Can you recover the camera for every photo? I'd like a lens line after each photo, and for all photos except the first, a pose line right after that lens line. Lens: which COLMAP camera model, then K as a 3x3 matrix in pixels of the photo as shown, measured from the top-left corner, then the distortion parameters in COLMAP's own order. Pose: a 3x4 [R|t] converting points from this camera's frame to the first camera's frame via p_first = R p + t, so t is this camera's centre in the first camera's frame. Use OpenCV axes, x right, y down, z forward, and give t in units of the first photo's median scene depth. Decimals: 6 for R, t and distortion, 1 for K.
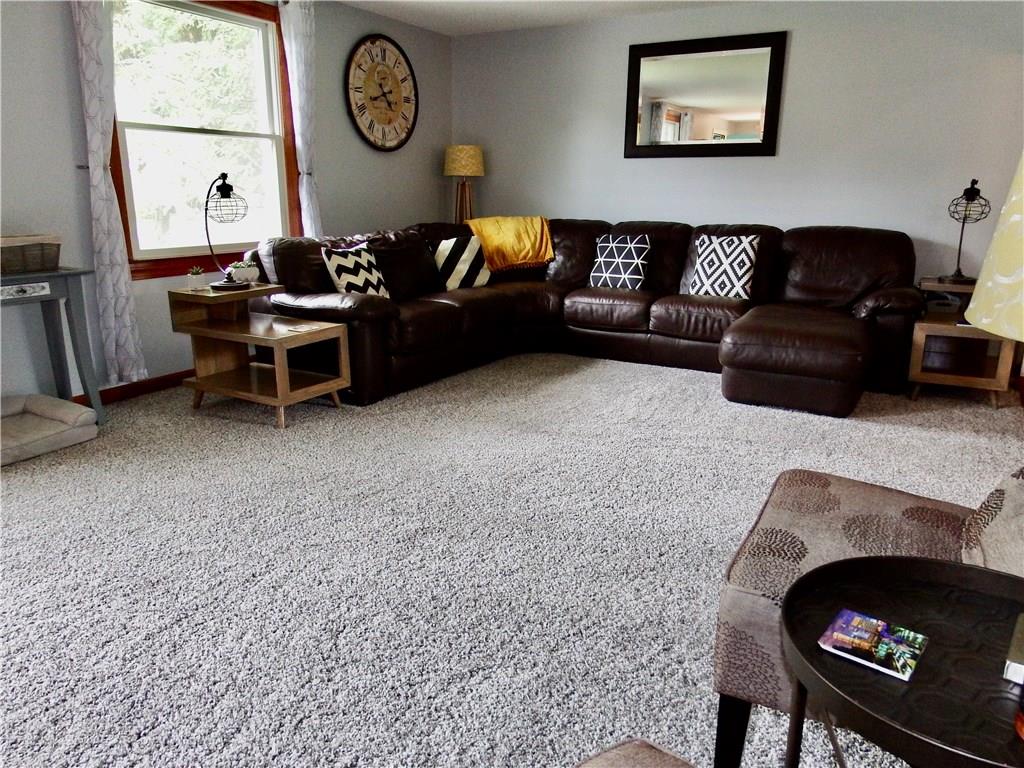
lens RADIAL K [[739.4, 0, 515.8], [0, 739.4, 386.0], [0, 0, 1]] dist [-0.017414, 0.006490]
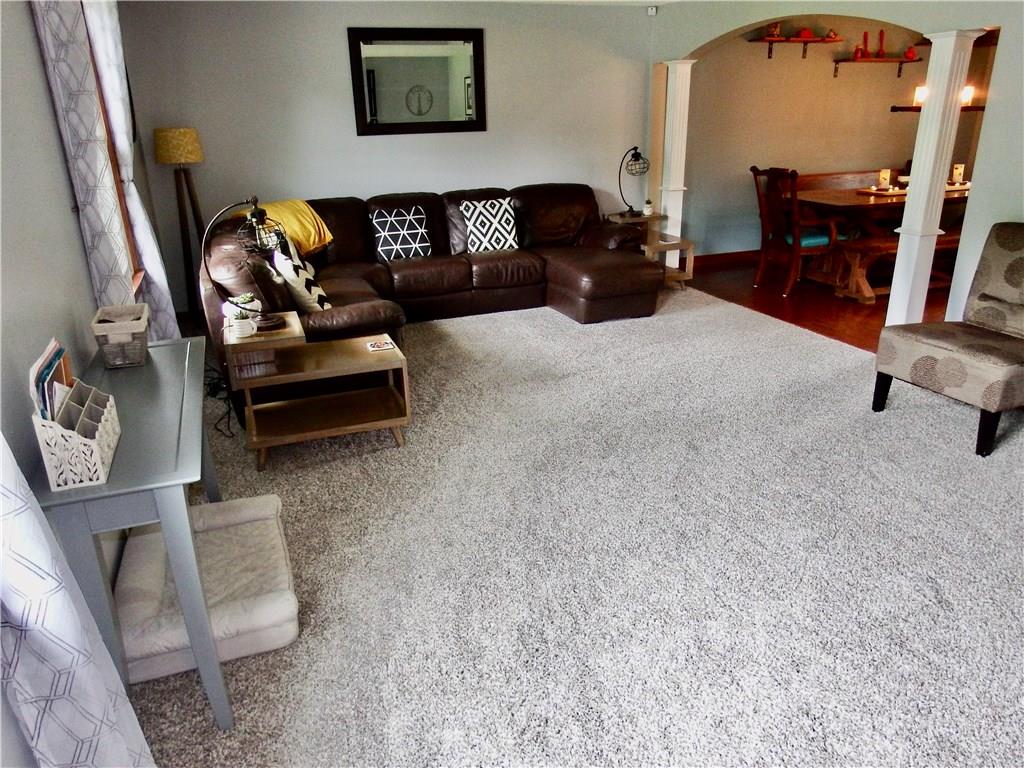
lens RADIAL K [[739.4, 0, 512.4], [0, 739.4, 385.6], [0, 0, 1]] dist [-0.017414, 0.006490]
pose [[0.644171, -0.287551, 0.708772, -0.653208], [0.227887, 0.956712, 0.181024, -0.121366], [-0.730144, 0.044909, 0.681815, 0.142951]]
